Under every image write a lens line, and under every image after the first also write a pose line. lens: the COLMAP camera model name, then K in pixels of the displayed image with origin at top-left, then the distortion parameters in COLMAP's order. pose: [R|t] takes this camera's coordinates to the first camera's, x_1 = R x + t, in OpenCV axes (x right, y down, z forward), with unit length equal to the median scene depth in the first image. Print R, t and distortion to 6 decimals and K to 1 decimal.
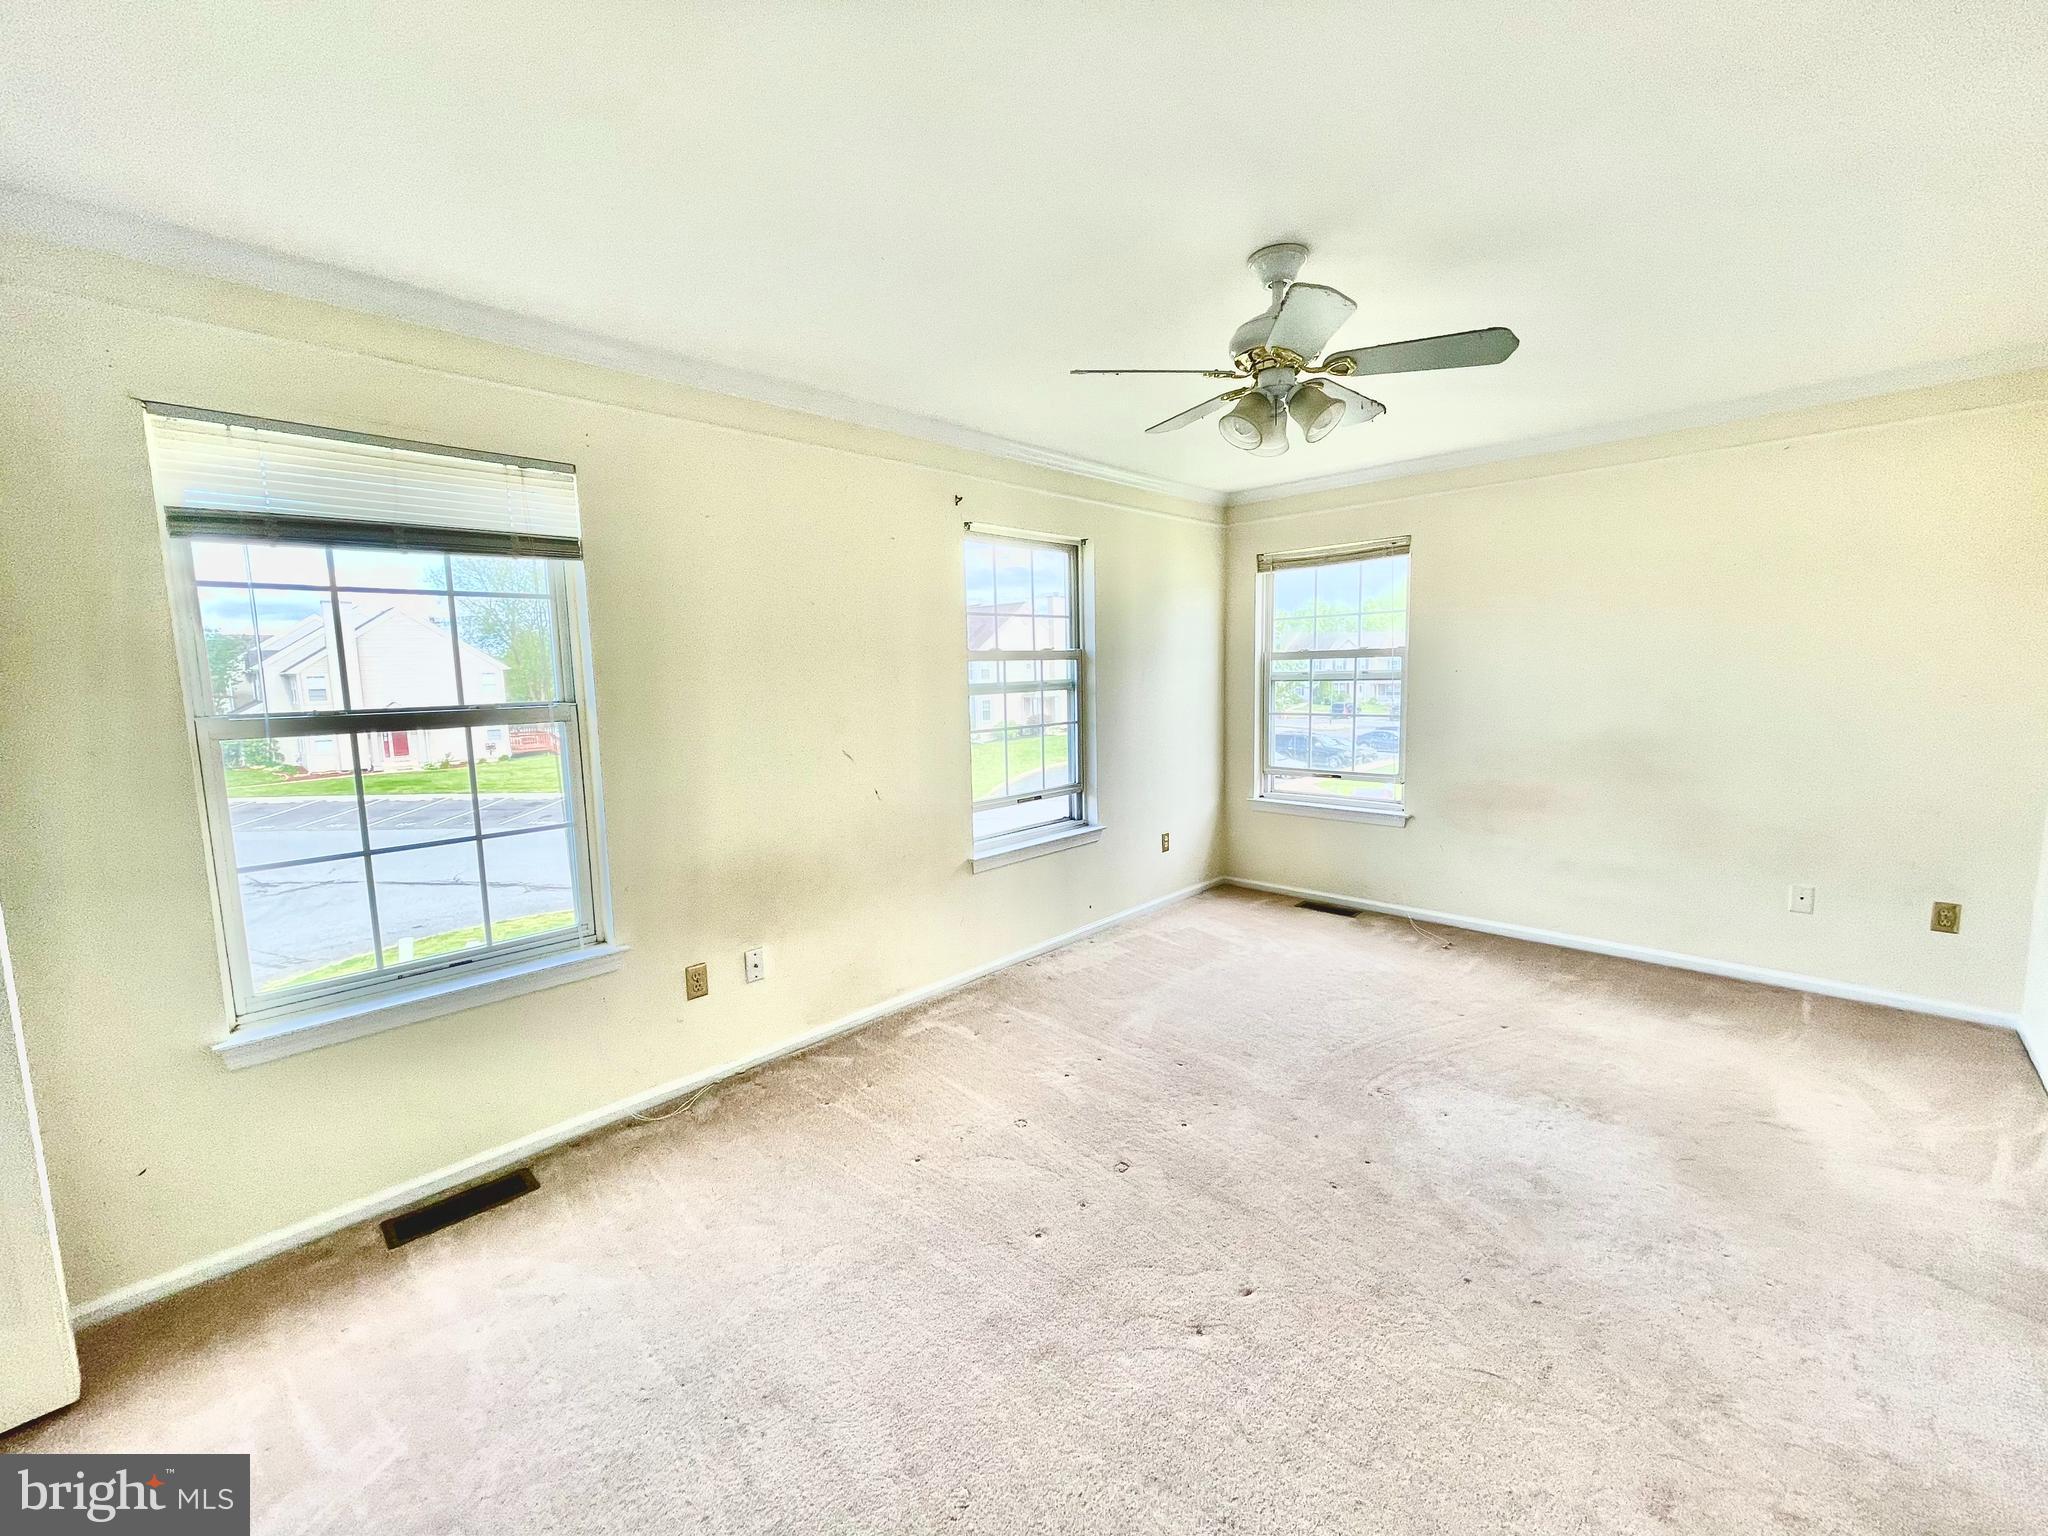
lens RADIAL K [[836.8, 0, 1024.0], [0, 836.8, 768.0], [0, 0, 1]] dist [-0.000577, 0.000325]
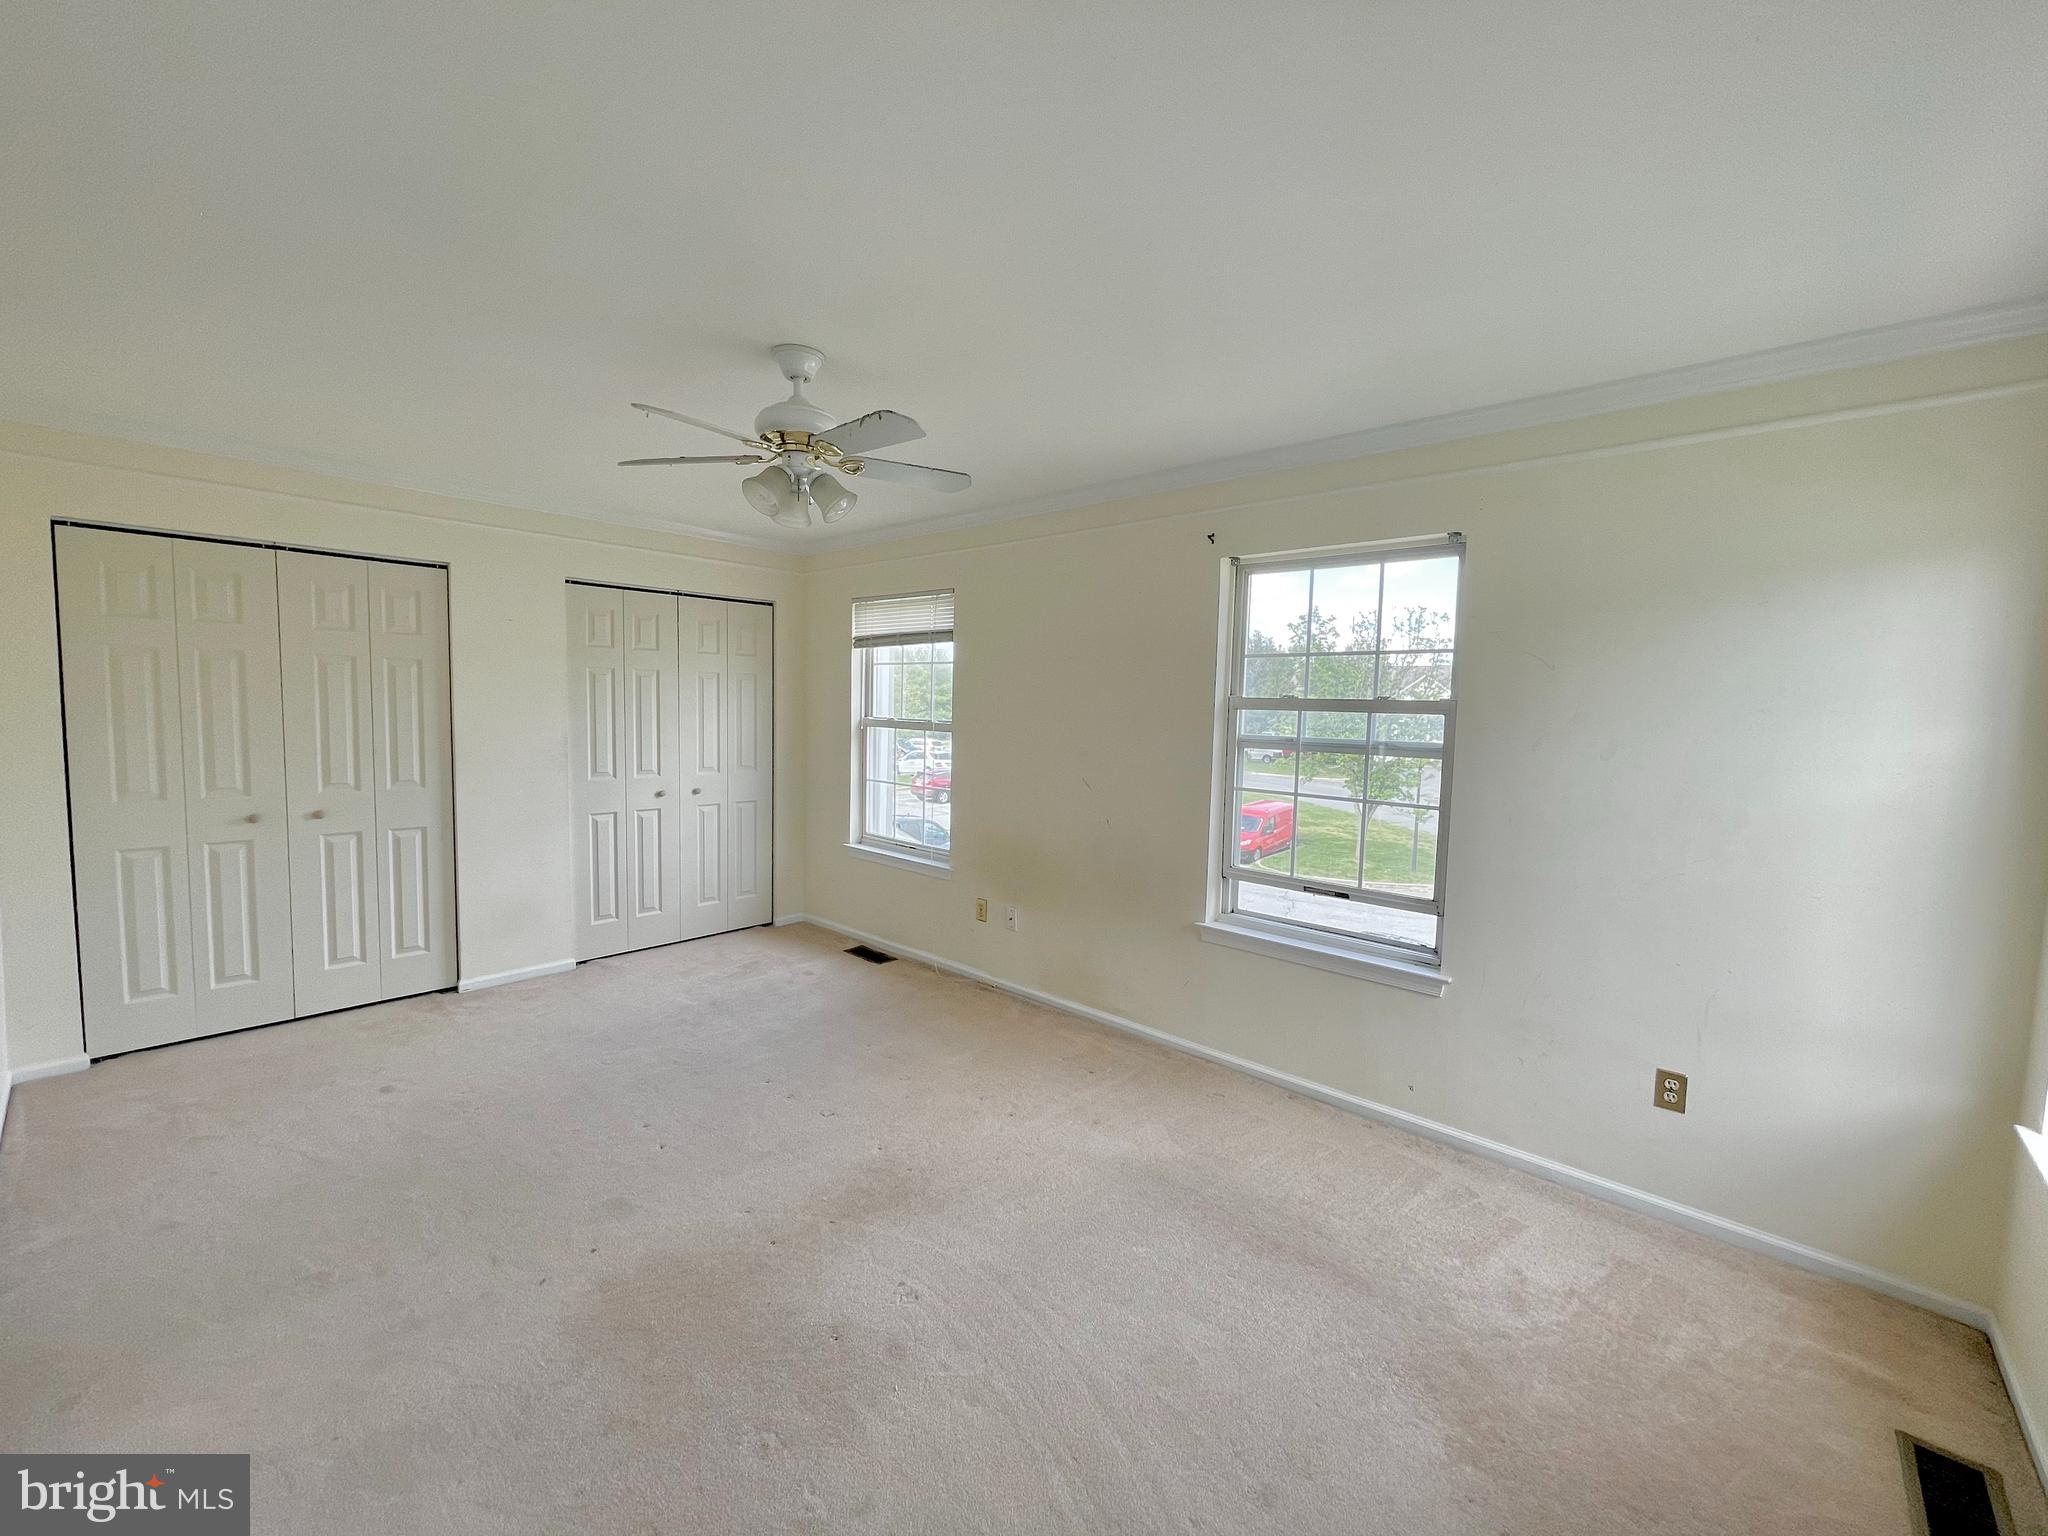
lens RADIAL K [[815.7, 0, 1024.0], [0, 815.7, 768.0], [0, 0, 1]] dist [-0.002476, -0.000189]
pose [[0.025038, 0.088274, -0.995782, 0.872445], [-0.157154, 0.984056, 0.083283, -0.109988], [0.987257, 0.154405, 0.038511, 0.807194]]
